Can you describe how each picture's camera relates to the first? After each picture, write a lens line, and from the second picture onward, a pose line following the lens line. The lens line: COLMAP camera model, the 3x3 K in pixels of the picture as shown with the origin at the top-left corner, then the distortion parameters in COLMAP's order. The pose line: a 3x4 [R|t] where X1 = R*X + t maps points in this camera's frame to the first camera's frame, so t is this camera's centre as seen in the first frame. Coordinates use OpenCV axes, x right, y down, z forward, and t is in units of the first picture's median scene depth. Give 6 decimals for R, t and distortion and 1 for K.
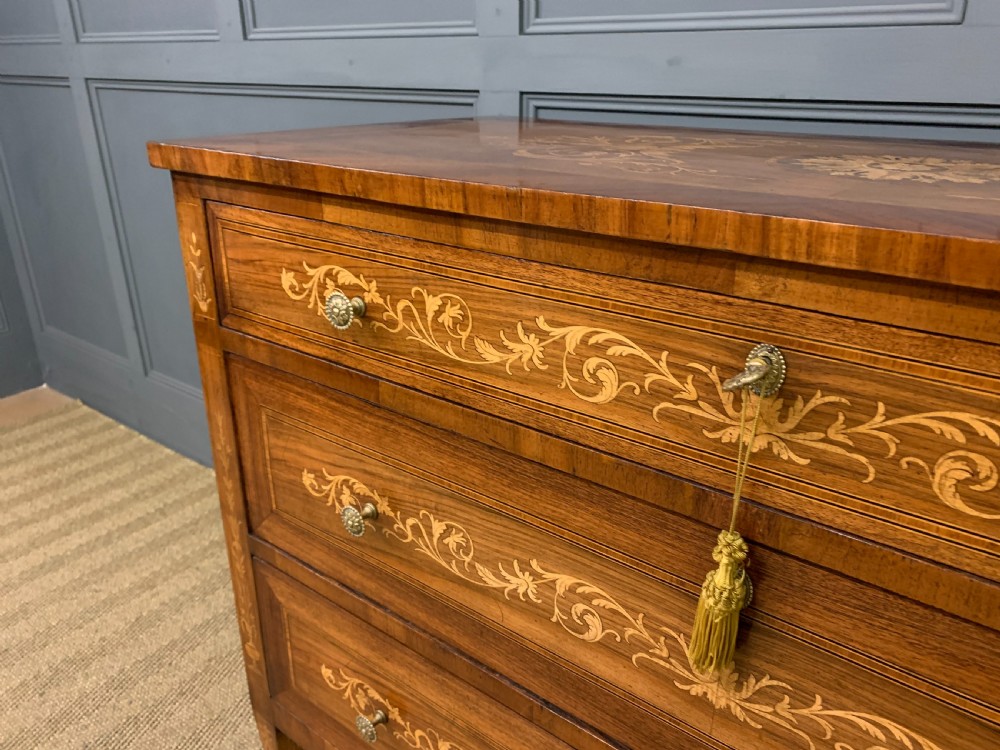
lens RADIAL K [[764.8, 0, 492.9], [0, 764.8, 387.5], [0, 0, 1]] dist [0.071932, -0.060288]
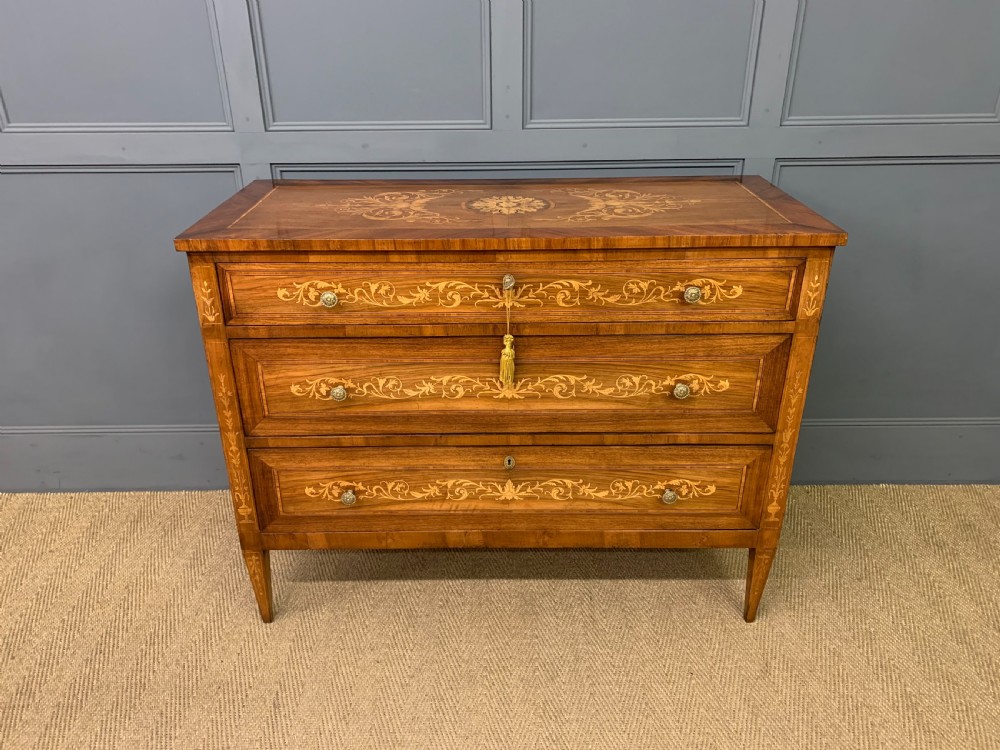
lens RADIAL K [[764.8, 0, 495.4], [0, 764.8, 372.7], [0, 0, 1]] dist [0.071932, -0.060288]
pose [[0.785413, -0.277917, 0.553072, -1.107507], [0.249670, 0.959864, 0.127775, -0.055935], [-0.566385, 0.037730, 0.823277, -1.138383]]
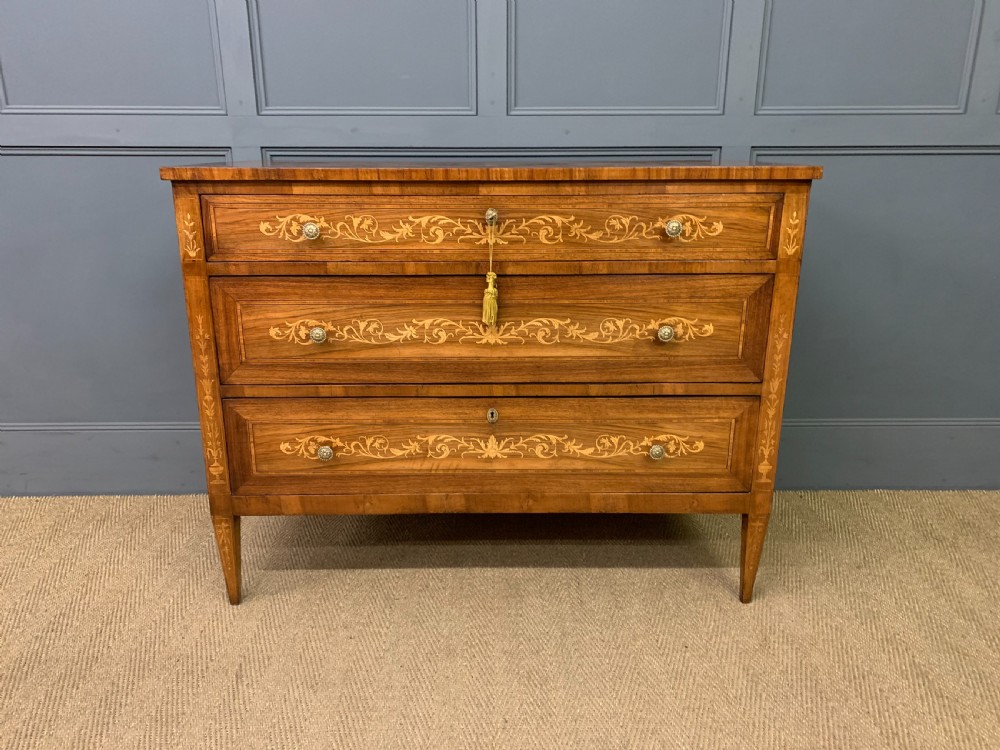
lens RADIAL K [[764.8, 0, 495.8], [0, 764.8, 380.2], [0, 0, 1]] dist [0.071932, -0.060288]
pose [[0.778959, -0.190185, 0.597539, -1.194315], [0.245282, 0.969387, -0.011216, 0.480113], [-0.577113, 0.155302, 0.801761, -1.068875]]
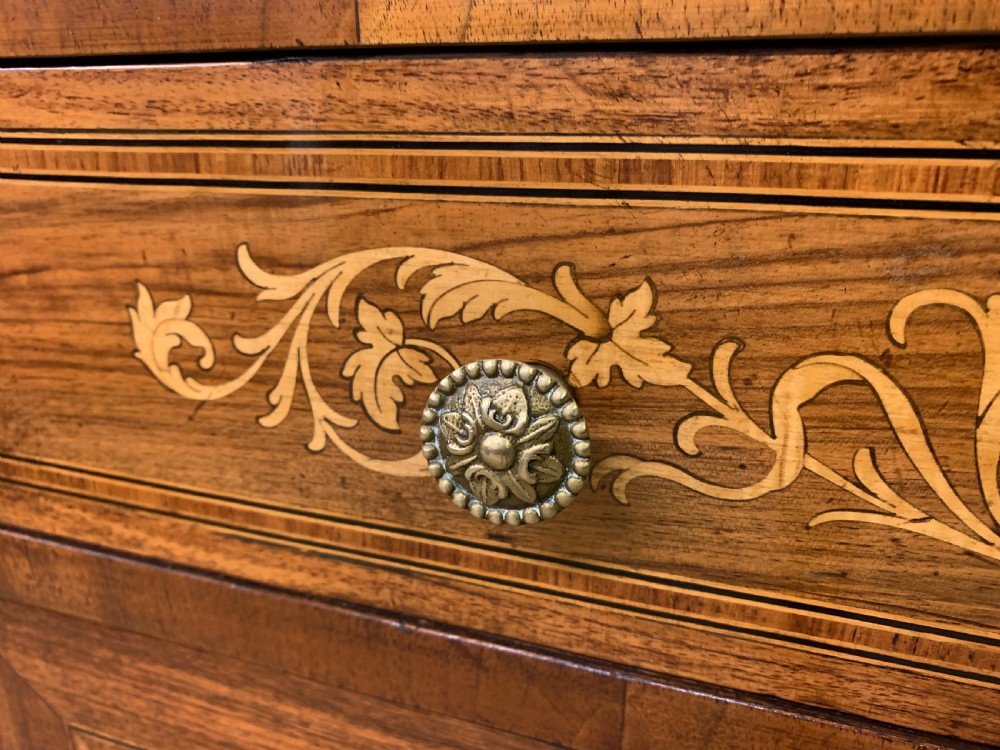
lens RADIAL K [[767.4, 0, 506.6], [0, 767.4, 379.9], [0, 0, 1]] dist [-0.007256, -0.007729]
pose [[0.946250, -0.120385, 0.300197, -0.252699], [0.134168, 0.990627, -0.025649, -0.107540], [-0.294295, 0.064547, 0.953532, 0.767535]]
